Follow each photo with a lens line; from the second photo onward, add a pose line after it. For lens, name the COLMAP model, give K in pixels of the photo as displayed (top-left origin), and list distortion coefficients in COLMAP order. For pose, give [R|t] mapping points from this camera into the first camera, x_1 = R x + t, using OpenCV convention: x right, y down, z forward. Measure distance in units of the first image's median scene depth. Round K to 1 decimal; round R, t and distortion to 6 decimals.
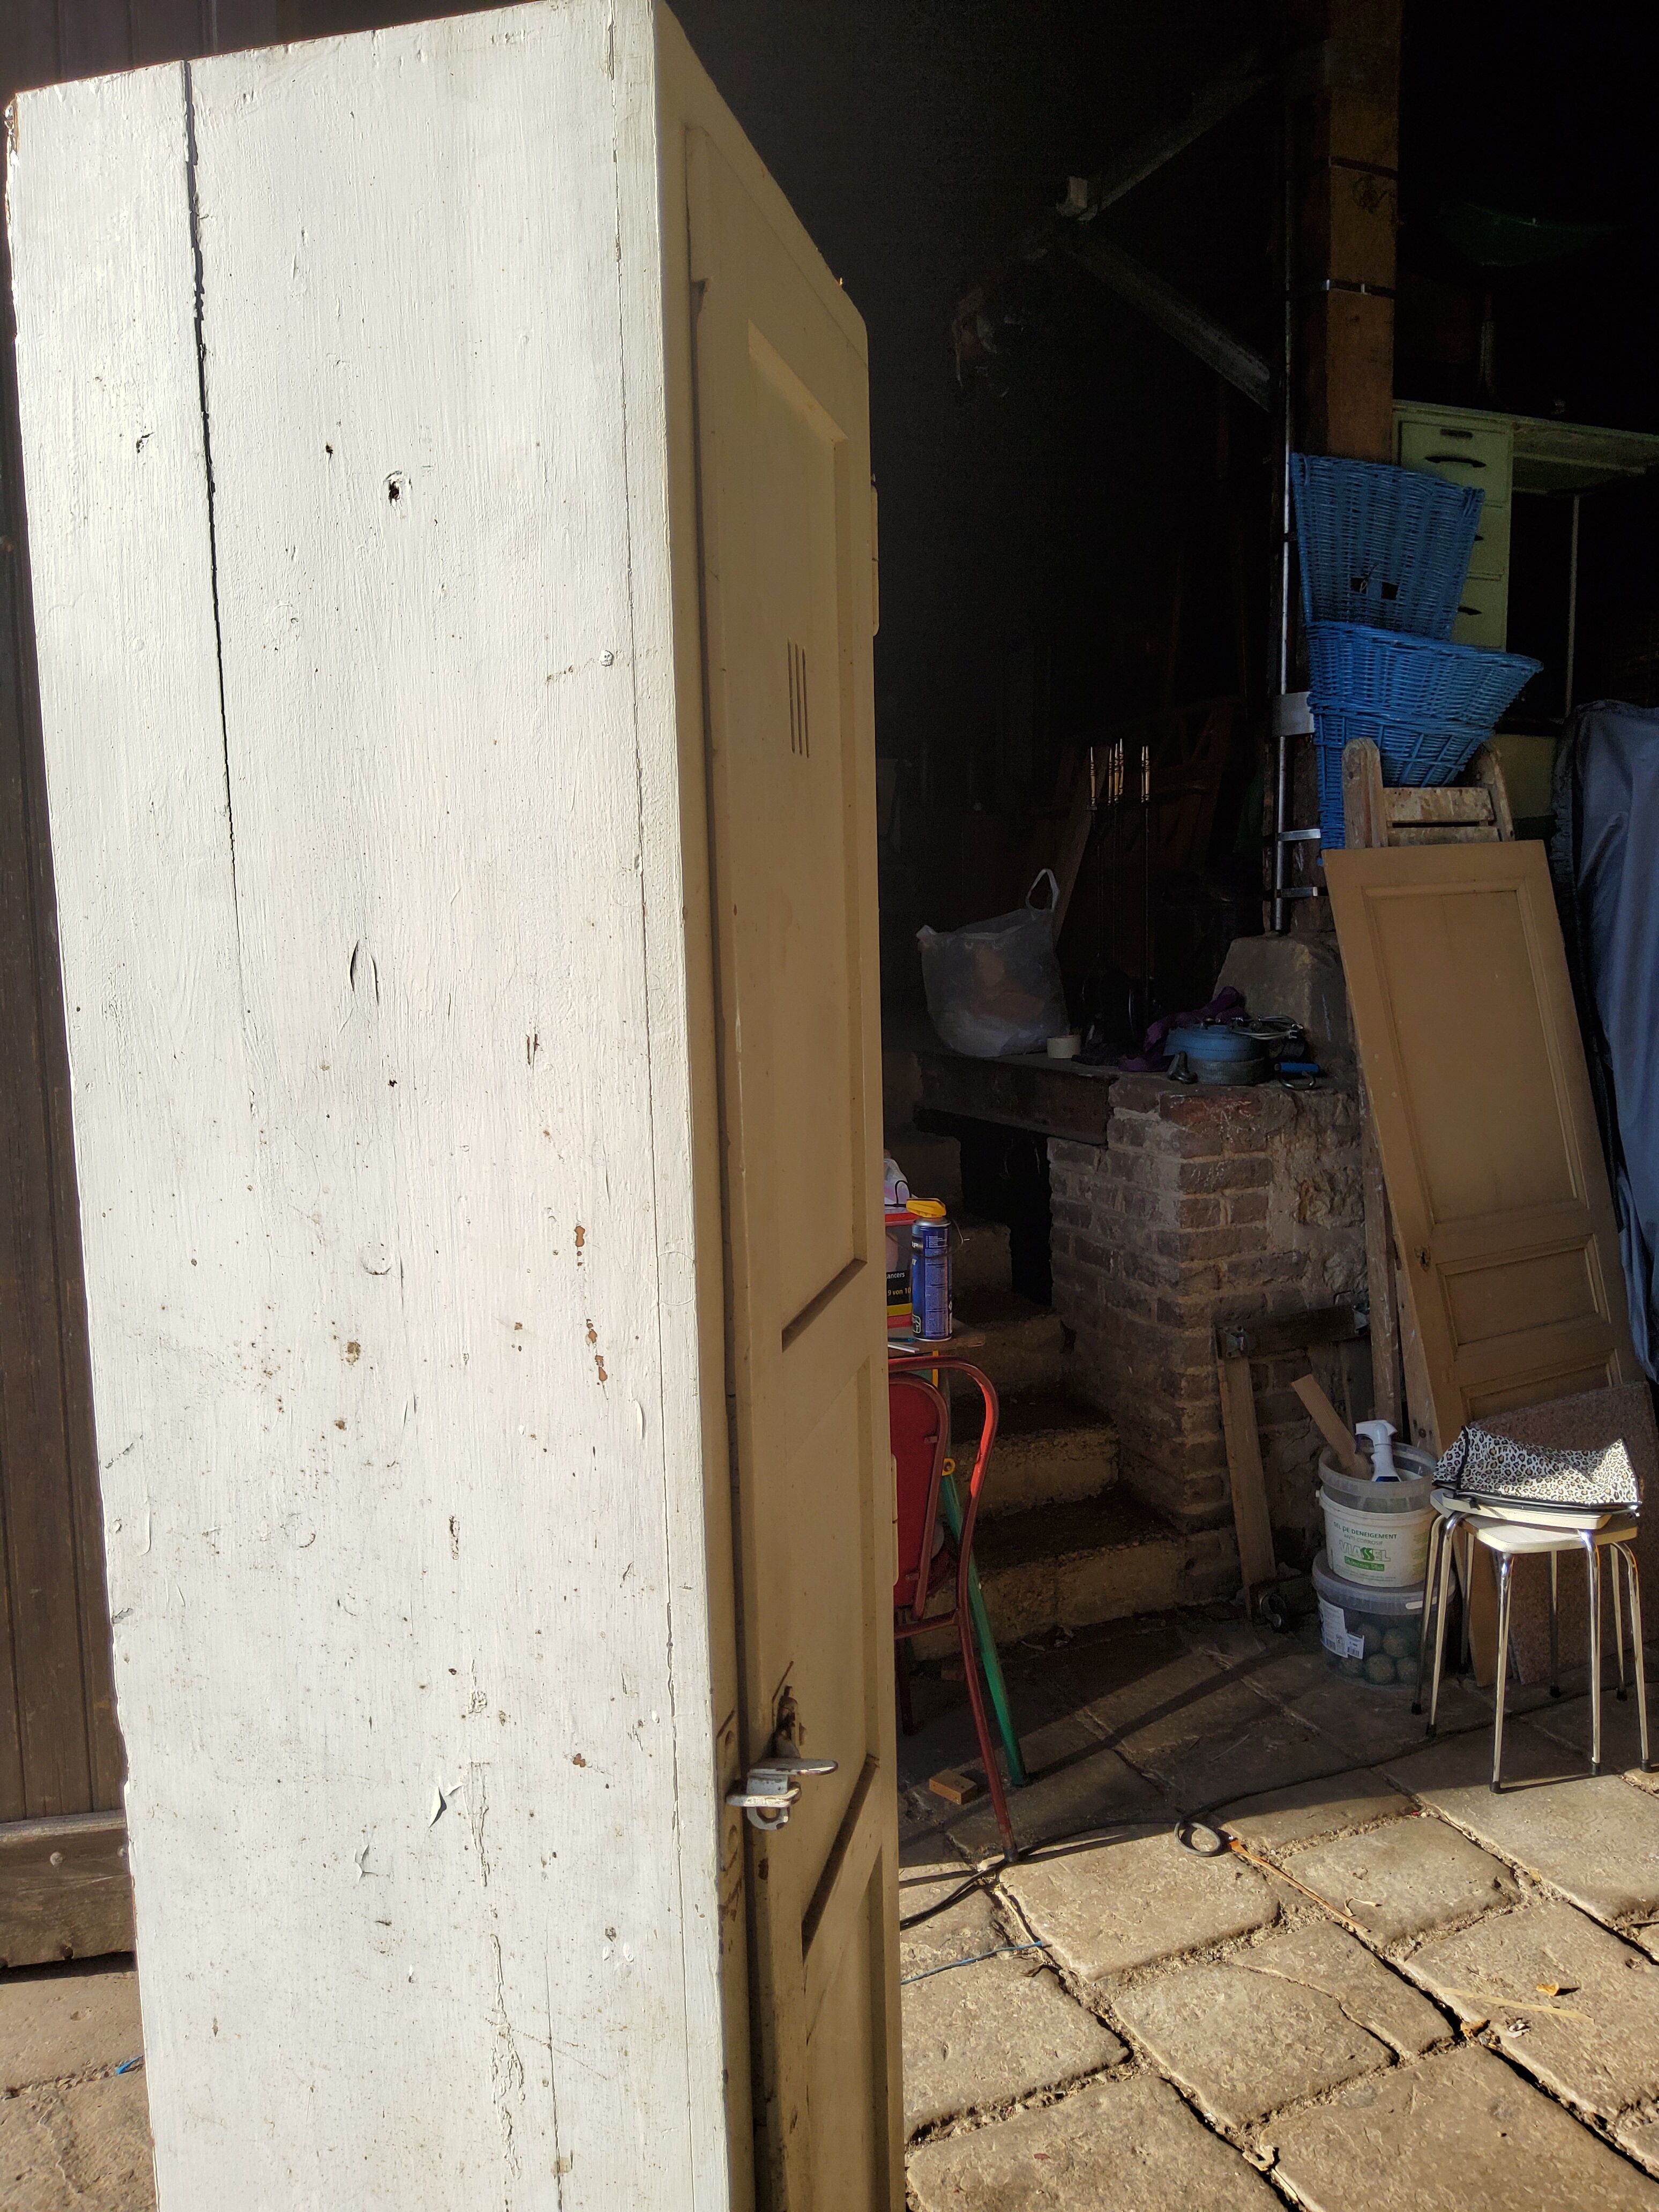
lens RADIAL K [[1693.5, 0, 811.6], [0, 1693.5, 1098.5], [0, 0, 1]] dist [0.055427, -0.091458]
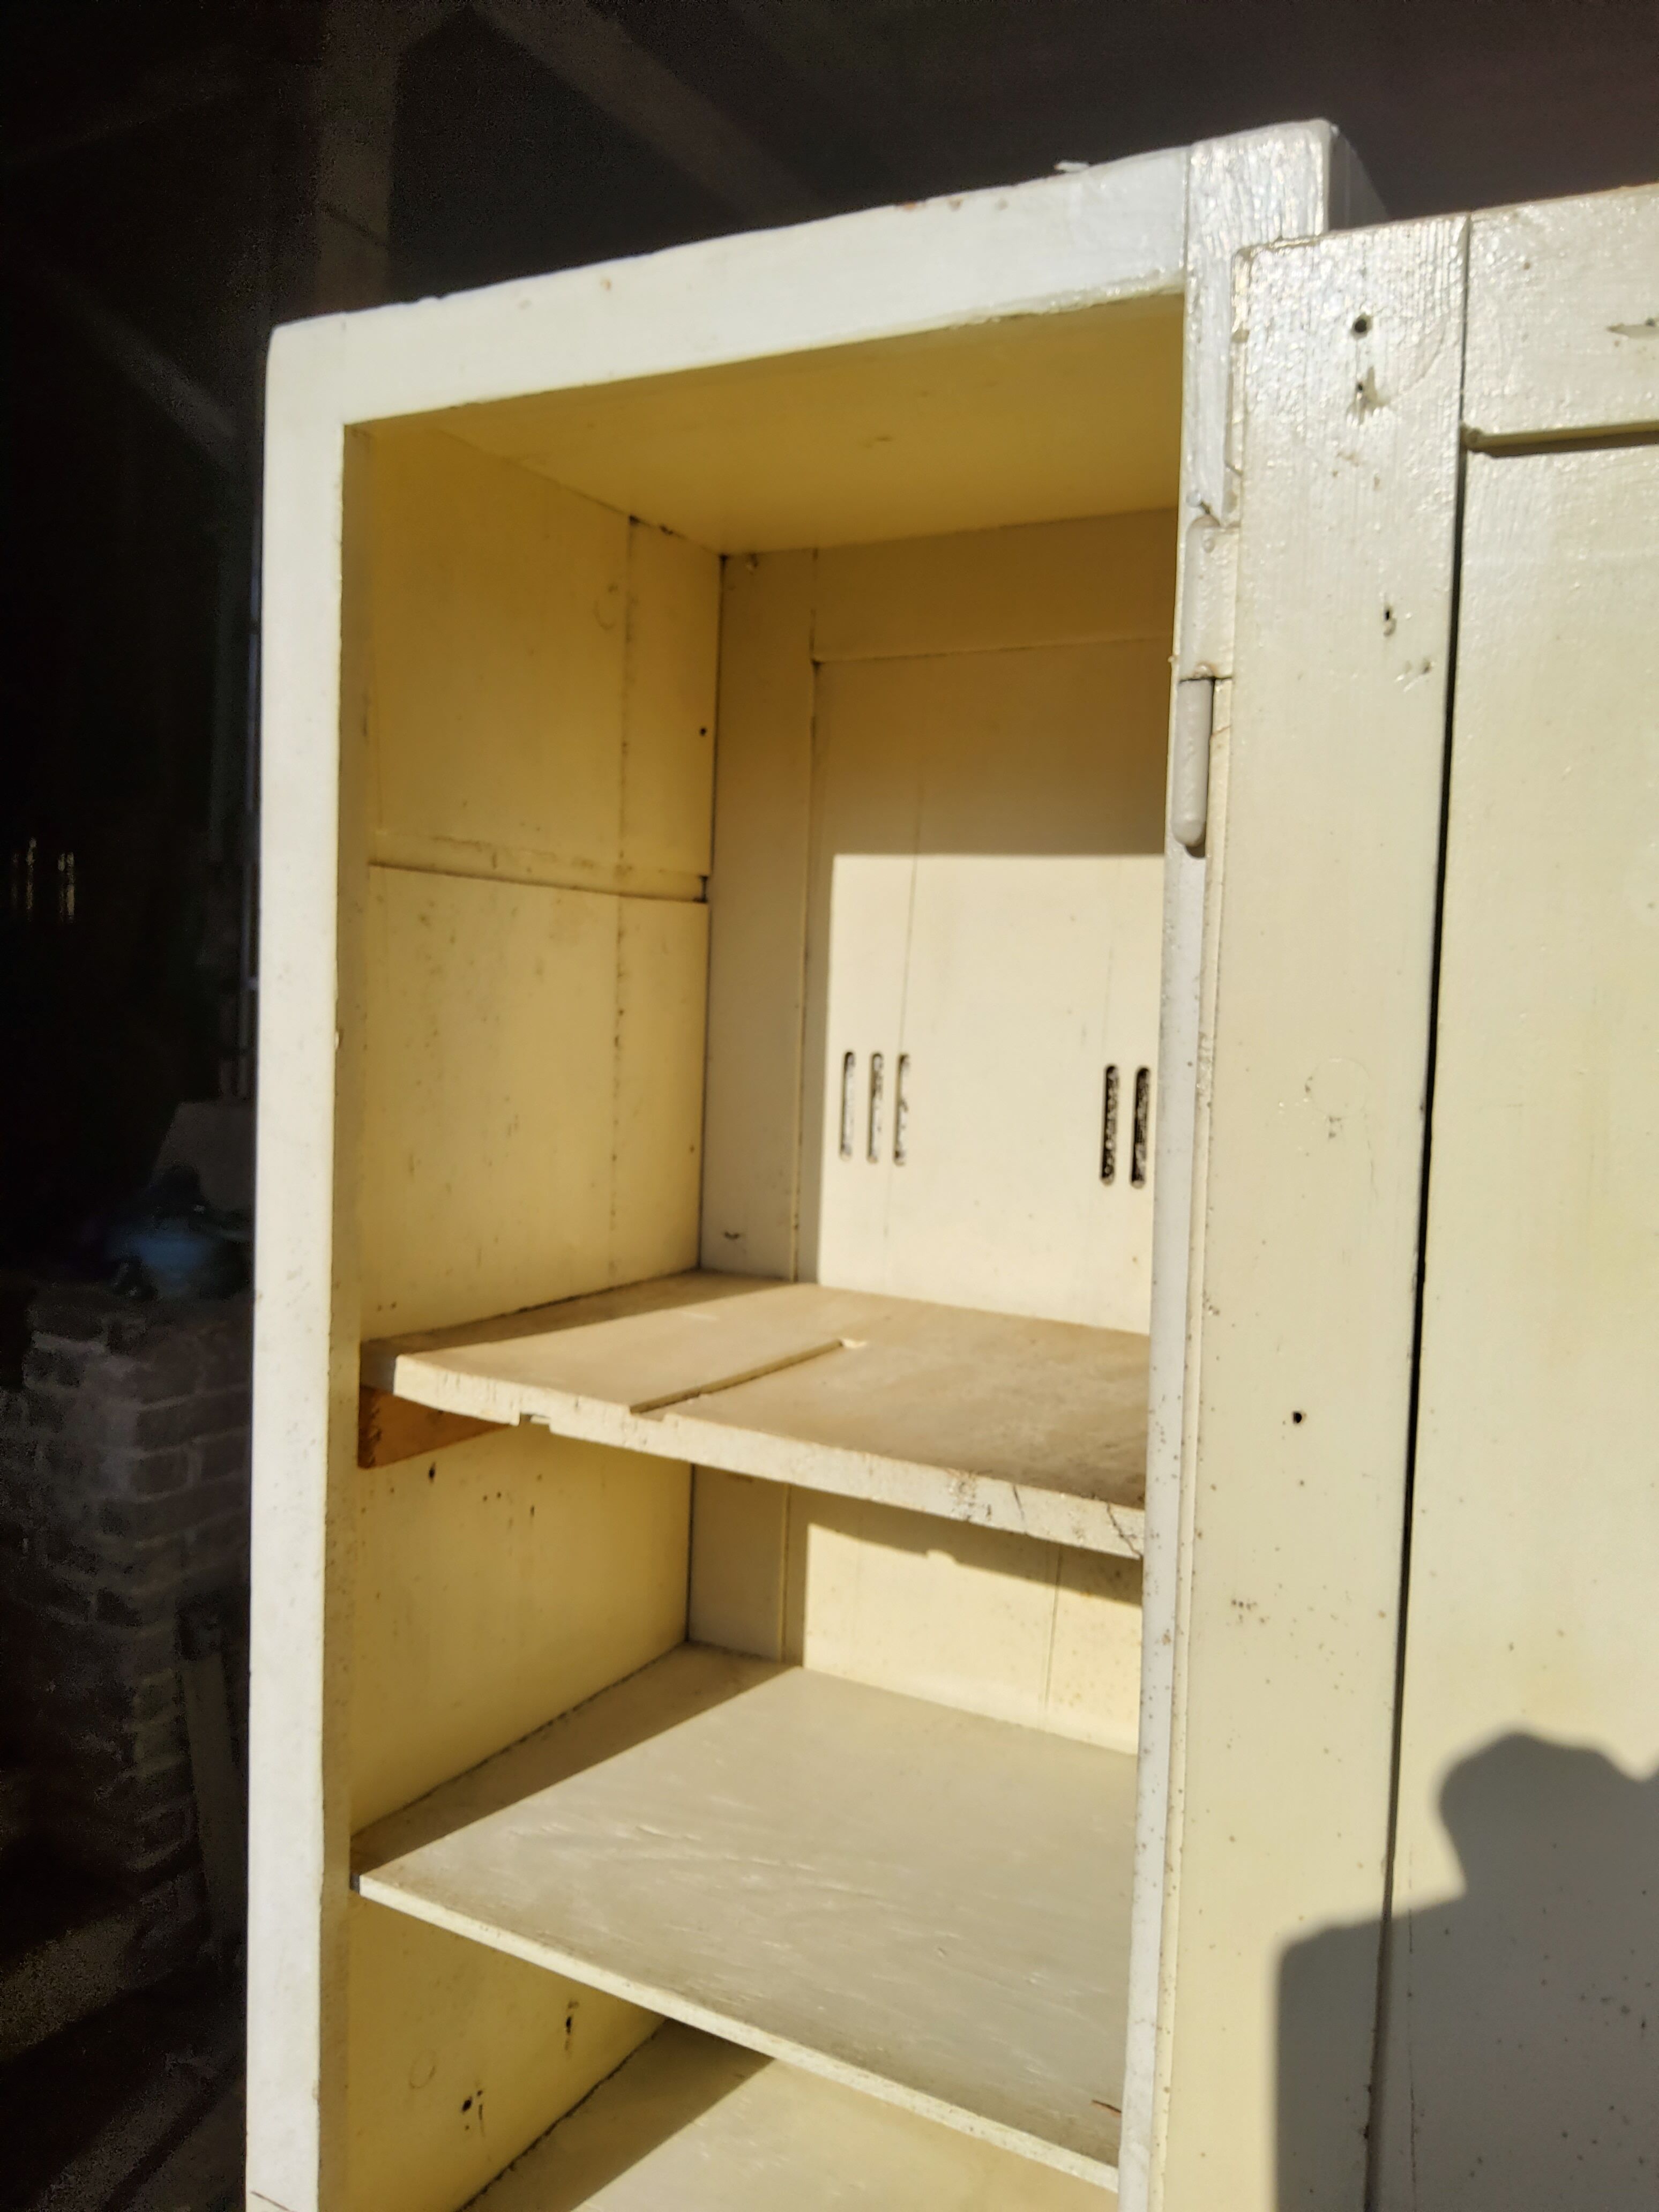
lens RADIAL K [[1693.5, 0, 872.8], [0, 1693.5, 1112.2], [0, 0, 1]] dist [0.055427, -0.091458]
pose [[0.752722, 0.016907, 0.658121, -0.040927], [0.009477, 0.999288, -0.036511, -0.064212], [-0.658270, 0.033719, 0.752027, 0.198779]]
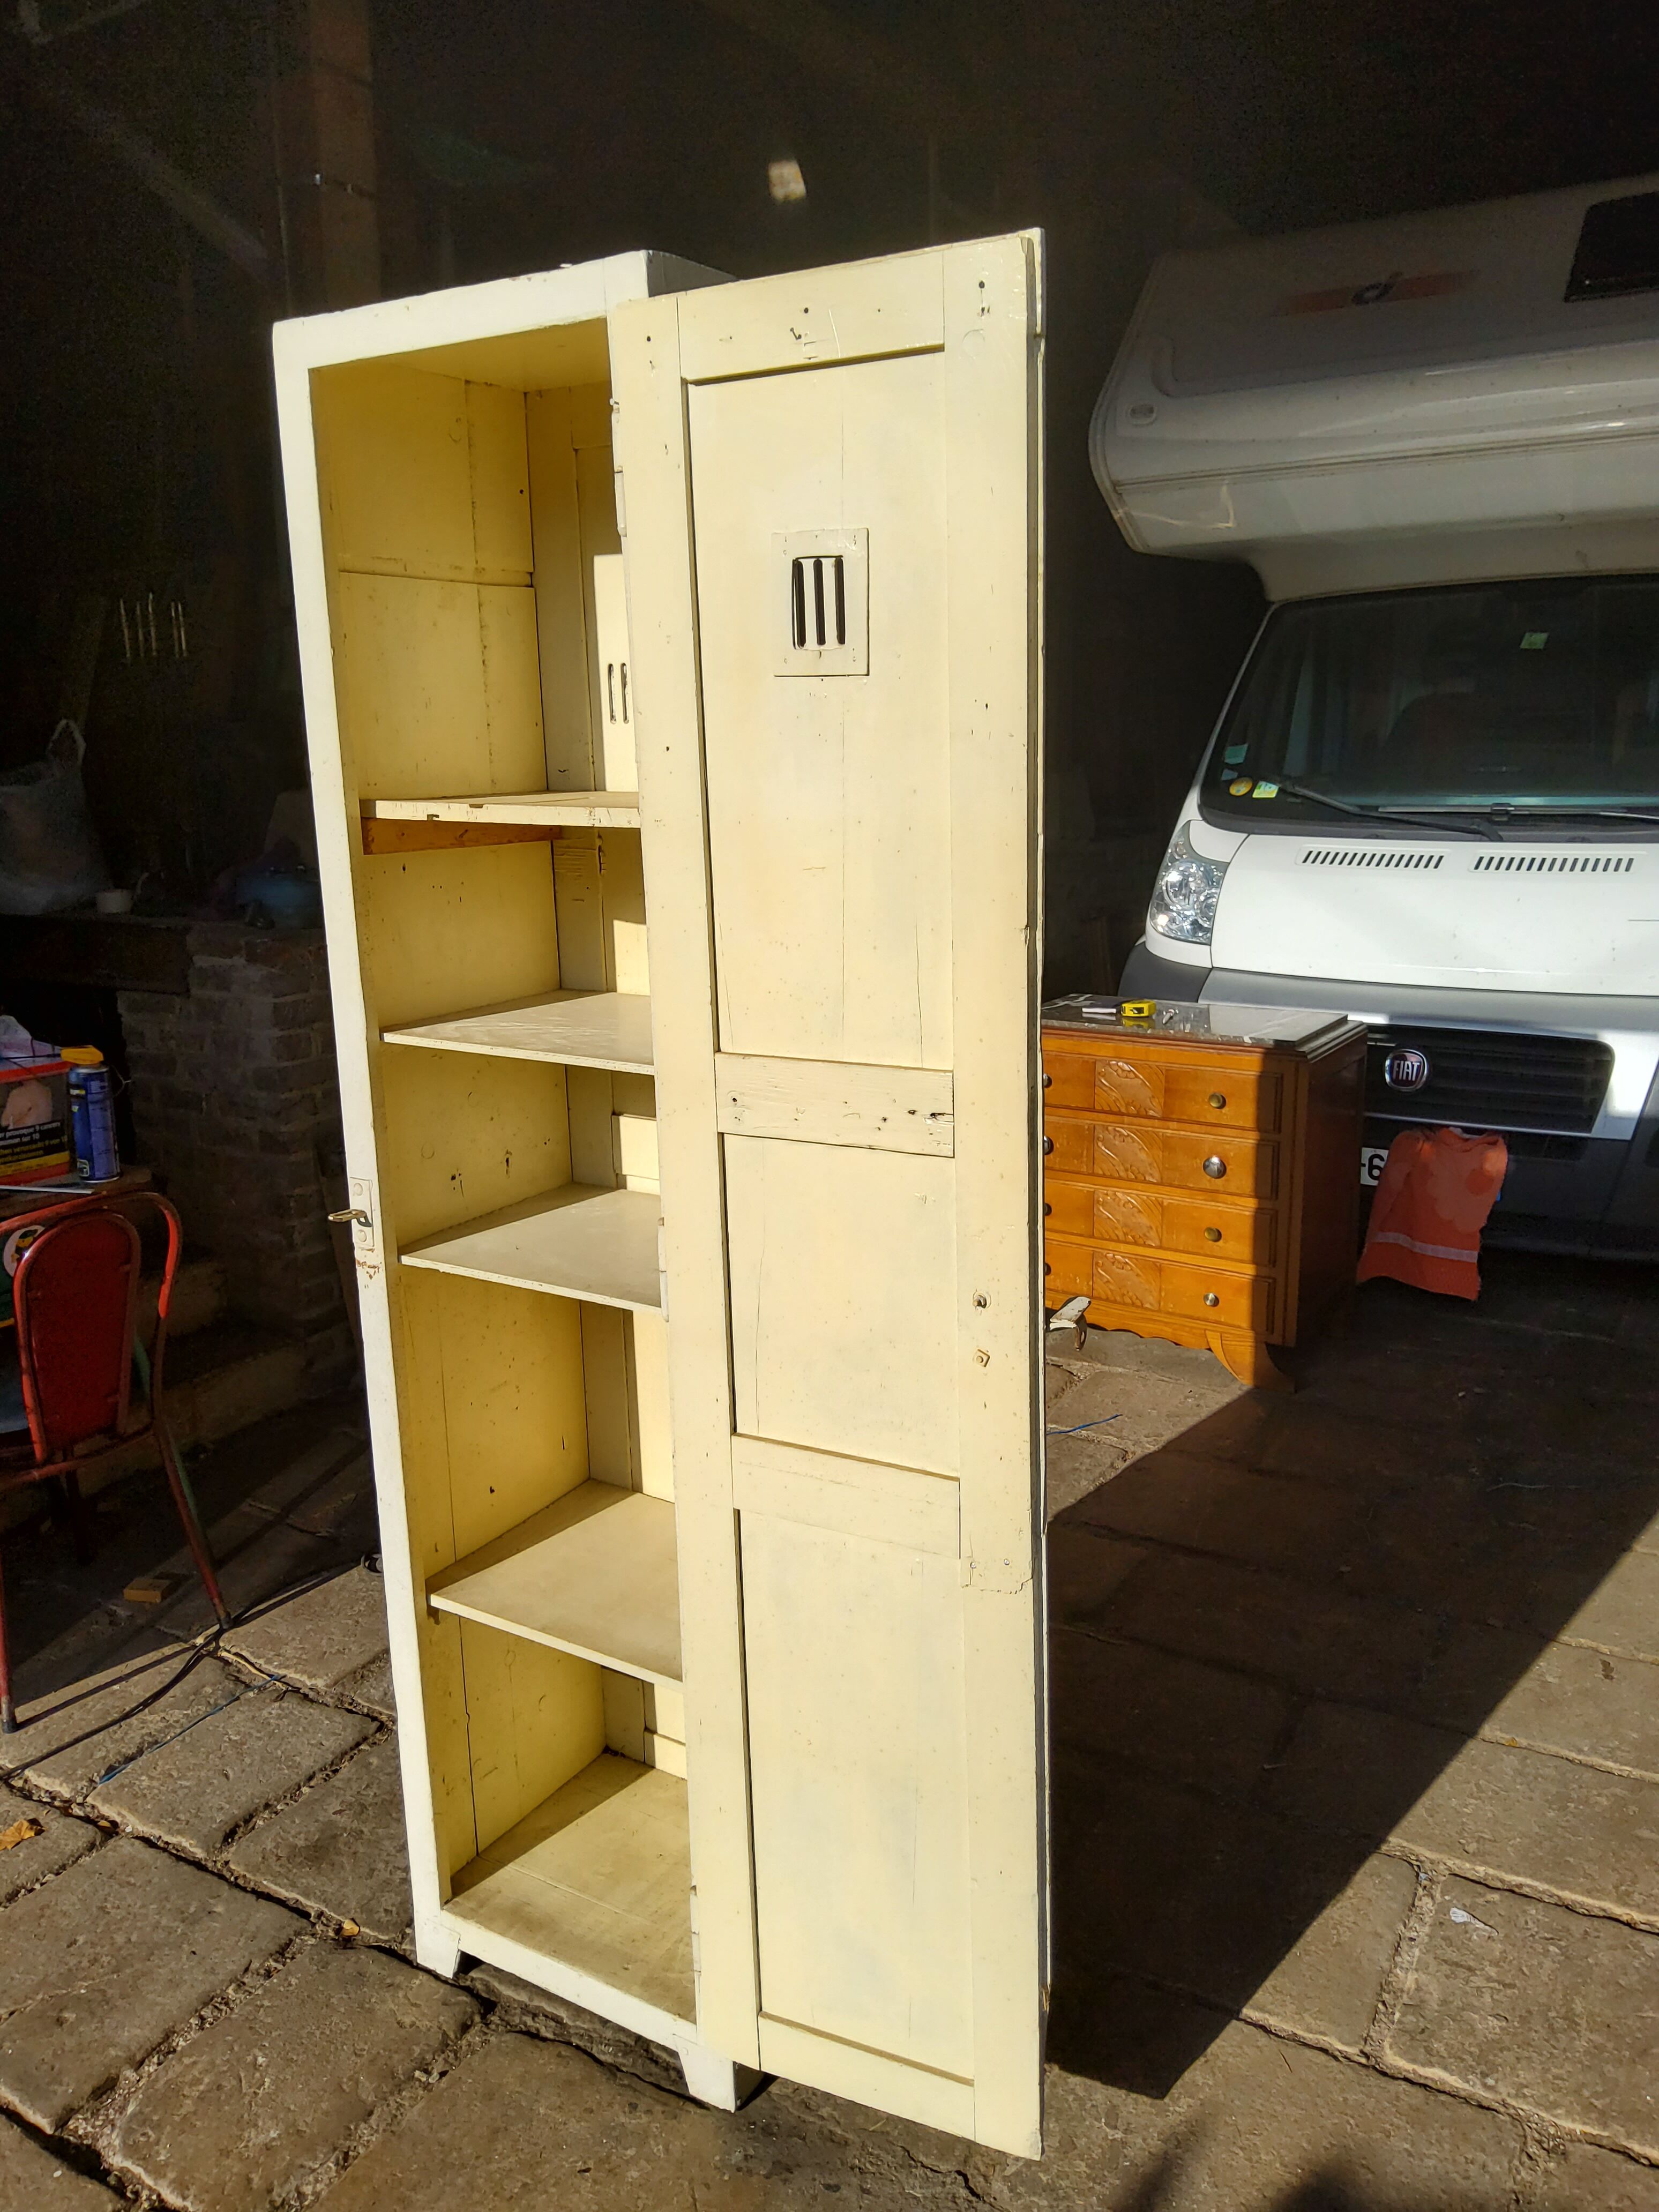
lens RADIAL K [[1693.5, 0, 883.8], [0, 1693.5, 1106.0], [0, 0, 1]] dist [0.055427, -0.091458]
pose [[0.786167, -0.111870, 0.607805, -0.142912], [0.057216, 0.992431, 0.108657, 0.007417], [-0.615360, -0.050646, 0.786617, -0.099049]]
